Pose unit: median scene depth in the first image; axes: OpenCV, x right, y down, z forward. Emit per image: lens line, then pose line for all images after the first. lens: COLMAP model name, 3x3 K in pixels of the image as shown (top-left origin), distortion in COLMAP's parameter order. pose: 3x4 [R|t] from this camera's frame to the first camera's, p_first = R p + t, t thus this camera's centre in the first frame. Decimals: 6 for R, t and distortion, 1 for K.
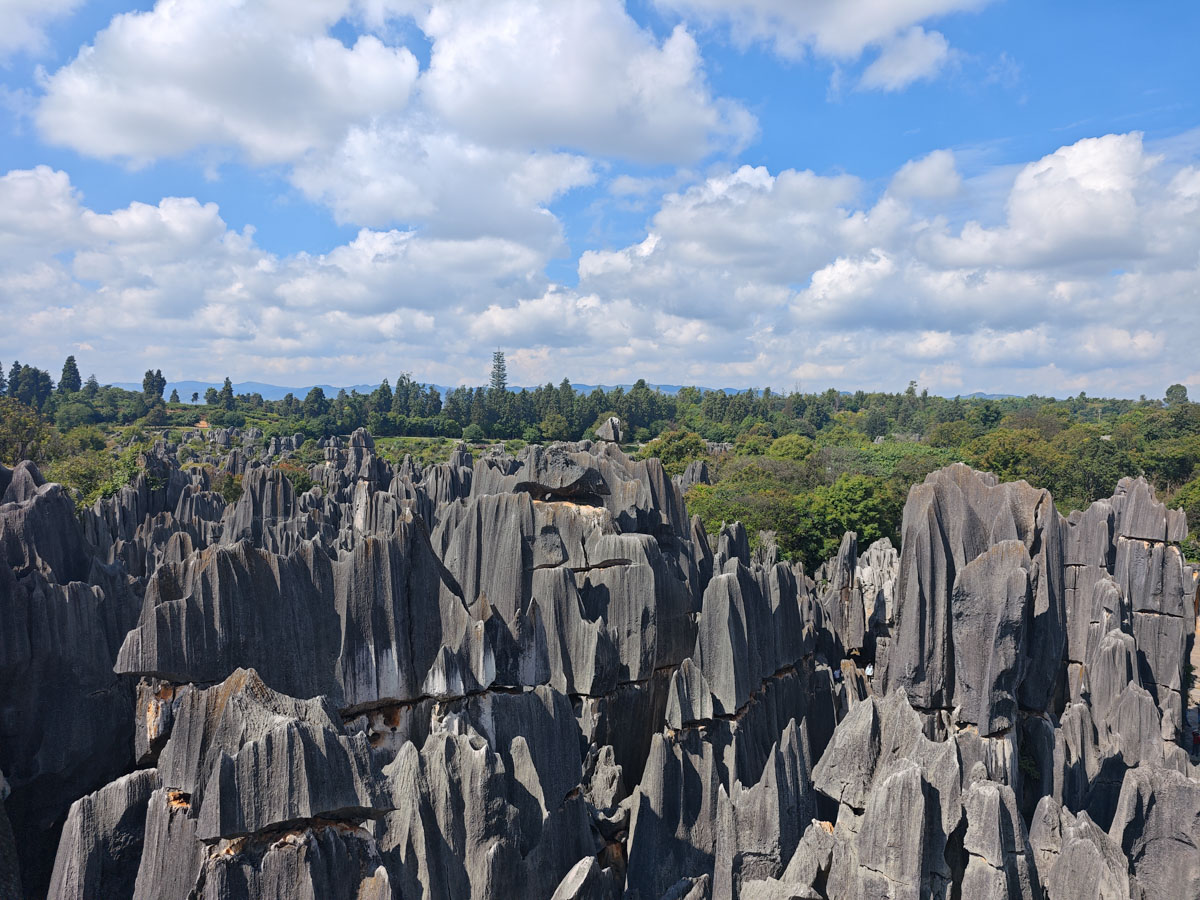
lens RADIAL K [[780.1, 0, 597.3], [0, 780.1, 461.9], [0, 0, 1]] dist [0.039142, -0.035356]
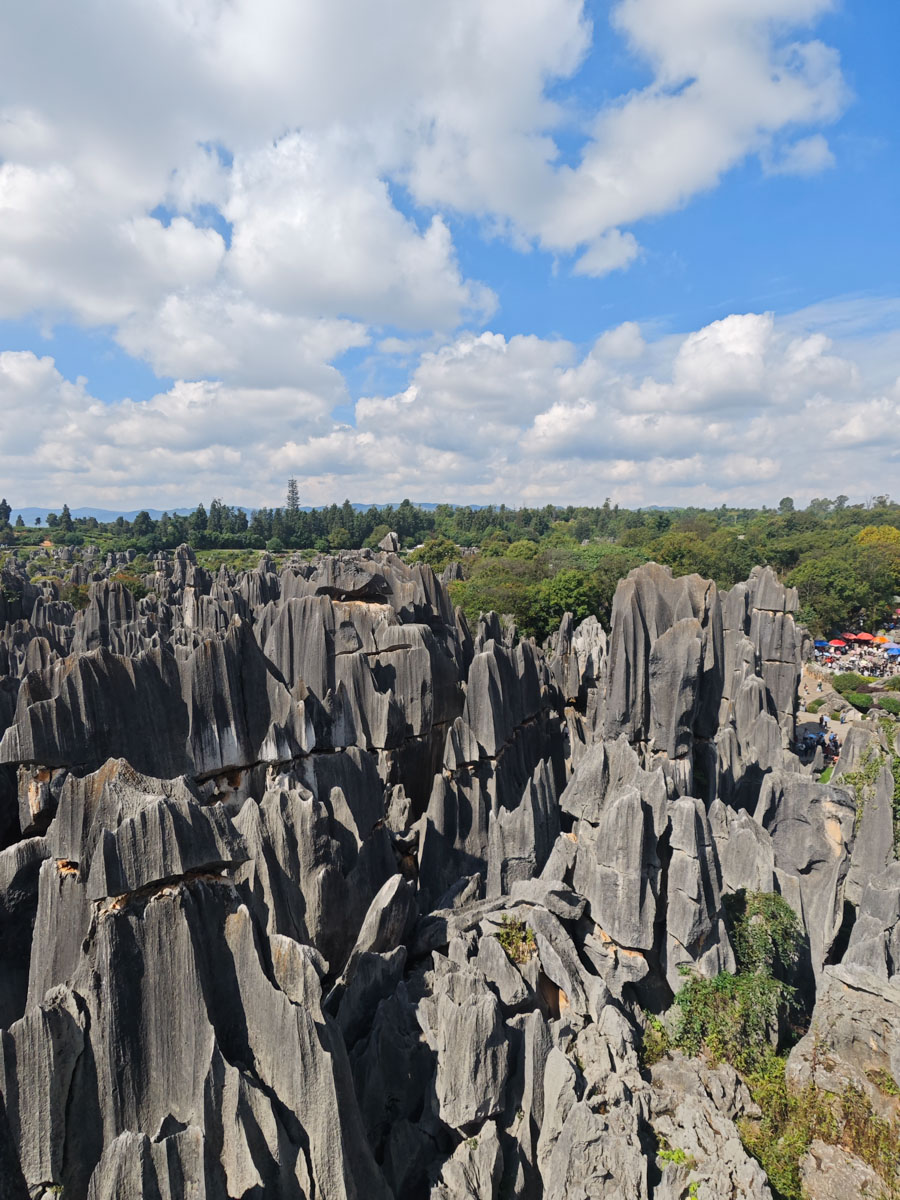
lens RADIAL K [[597.2, 0, 445.0], [0, 597.2, 605.6], [0, 0, 1]] dist [0.003259, 0.001560]
pose [[0.992241, -0.037677, 0.118480, -0.014527], [0.028984, 0.996818, 0.074257, -0.008441], [-0.120900, -0.070247, 0.990176, 0.013127]]
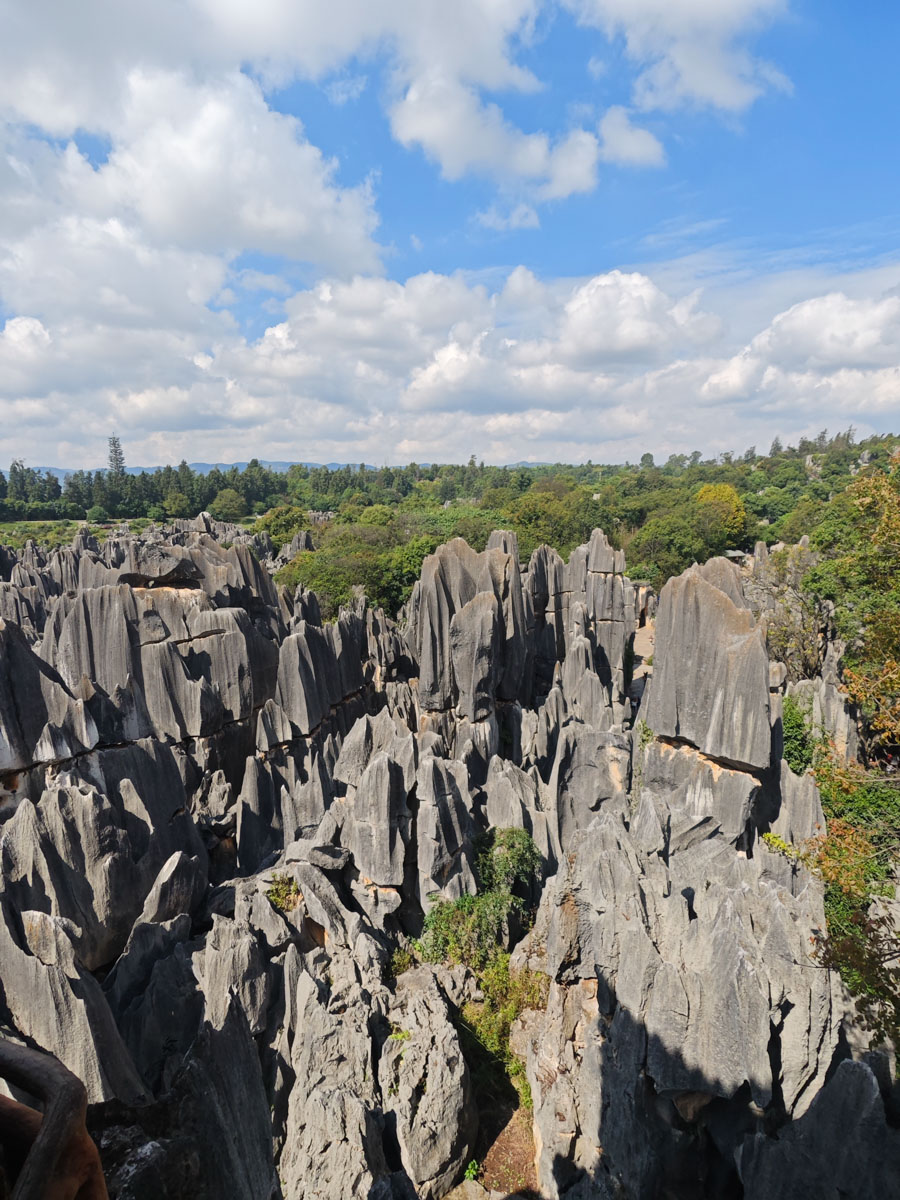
lens RADIAL K [[651.1, 0, 454.2], [0, 651.1, 612.2], [0, 0, 1]] dist [0.000502, 0.004706]
pose [[0.946749, -0.098532, 0.306524, 0.063043], [0.054188, 0.987205, 0.149968, -0.034530], [-0.317378, -0.125372, 0.939975, -0.095578]]
